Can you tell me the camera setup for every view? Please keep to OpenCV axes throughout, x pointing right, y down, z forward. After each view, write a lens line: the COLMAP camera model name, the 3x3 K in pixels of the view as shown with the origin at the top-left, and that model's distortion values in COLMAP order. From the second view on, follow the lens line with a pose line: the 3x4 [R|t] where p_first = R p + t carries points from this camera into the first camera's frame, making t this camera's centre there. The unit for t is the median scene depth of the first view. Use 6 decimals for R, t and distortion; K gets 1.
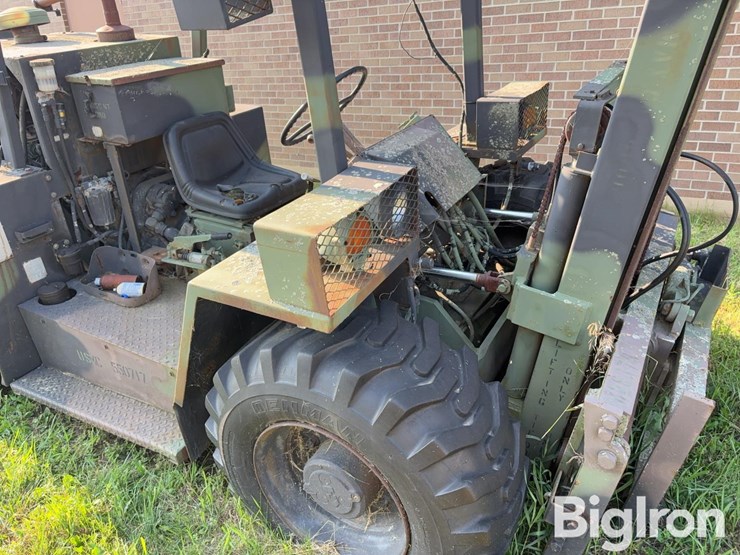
lens RADIAL K [[562.2, 0, 371.3], [0, 562.2, 278.3], [0, 0, 1]] dist [0.048058, -0.056987]
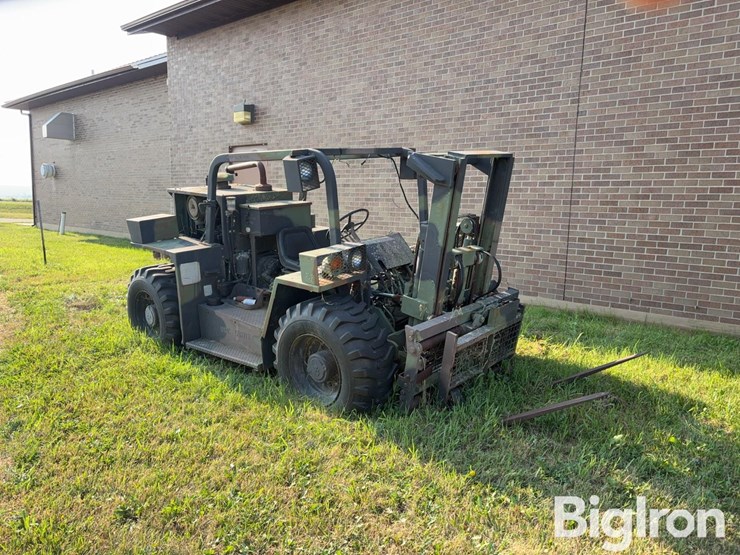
lens RADIAL K [[562.2, 0, 371.1], [0, 562.2, 279.2], [0, 0, 1]] dist [0.048058, -0.056987]
pose [[0.979877, 0.086205, -0.180025, 0.390496], [-0.127093, 0.964924, -0.229714, 0.367553], [0.153908, 0.247972, 0.956463, -0.962330]]
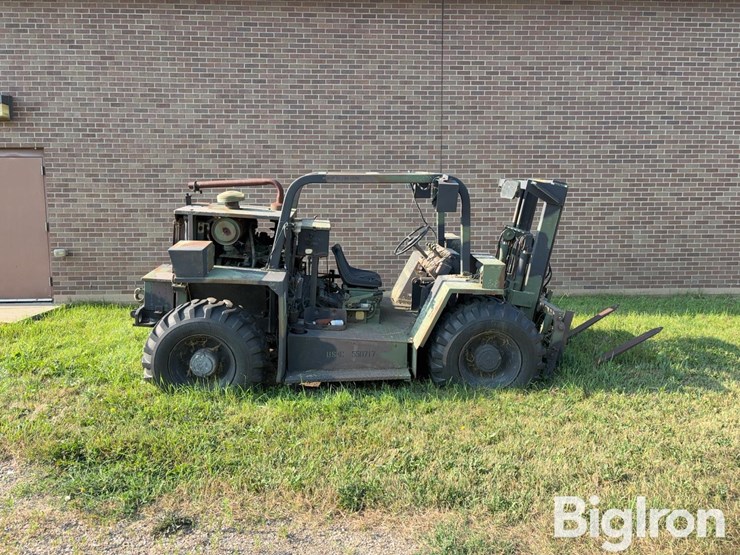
lens RADIAL K [[562.2, 0, 371.8], [0, 562.2, 280.1], [0, 0, 1]] dist [0.048058, -0.056987]
pose [[0.821889, -0.028974, 0.568910, -1.526018], [0.185829, 0.957708, -0.219688, 0.352329], [-0.538485, 0.286279, 0.792514, -0.757246]]
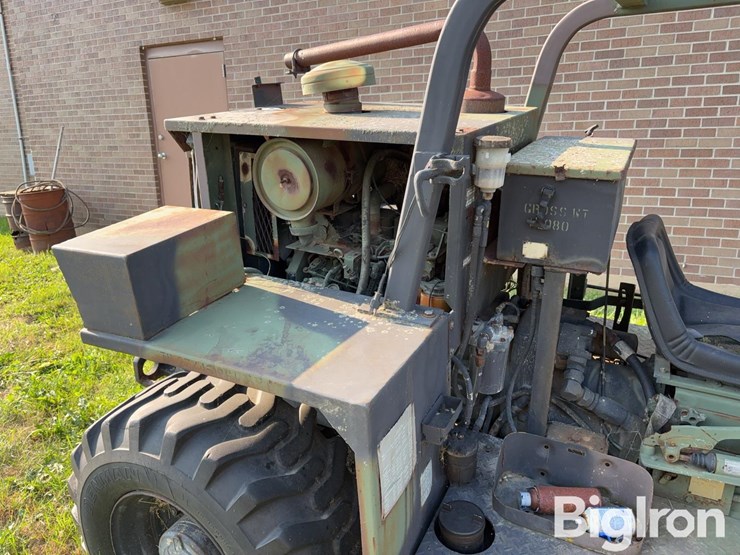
lens RADIAL K [[562.2, 0, 370.8], [0, 562.2, 273.8], [0, 0, 1]] dist [0.048058, -0.056987]
pose [[0.998085, 0.000802, 0.061845, -0.724896], [0.007634, 0.990672, -0.136055, -0.157110], [-0.061377, 0.136267, 0.988769, 0.423846]]
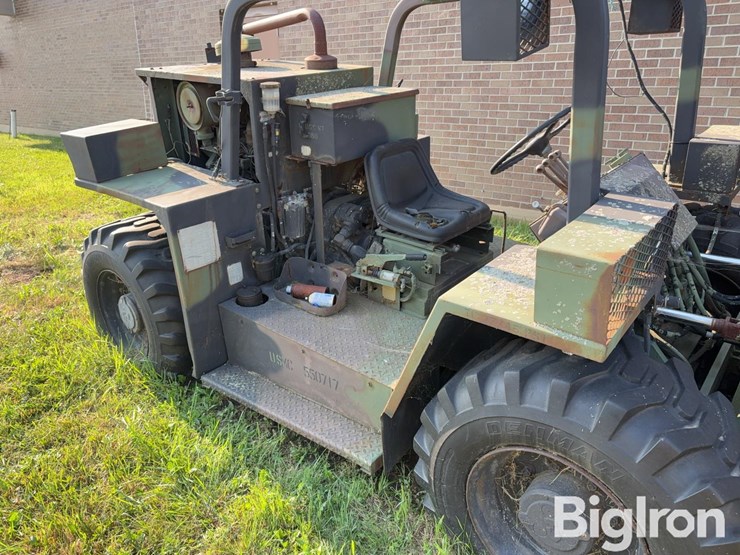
lens RADIAL K [[562.2, 0, 368.4], [0, 562.2, 278.2], [0, 0, 1]] dist [0.048058, -0.056987]
pose [[0.985194, 0.091806, -0.144794, -0.196433], [-0.099718, 0.993840, -0.048356, 0.022403], [0.139463, 0.062078, 0.988279, -0.026895]]
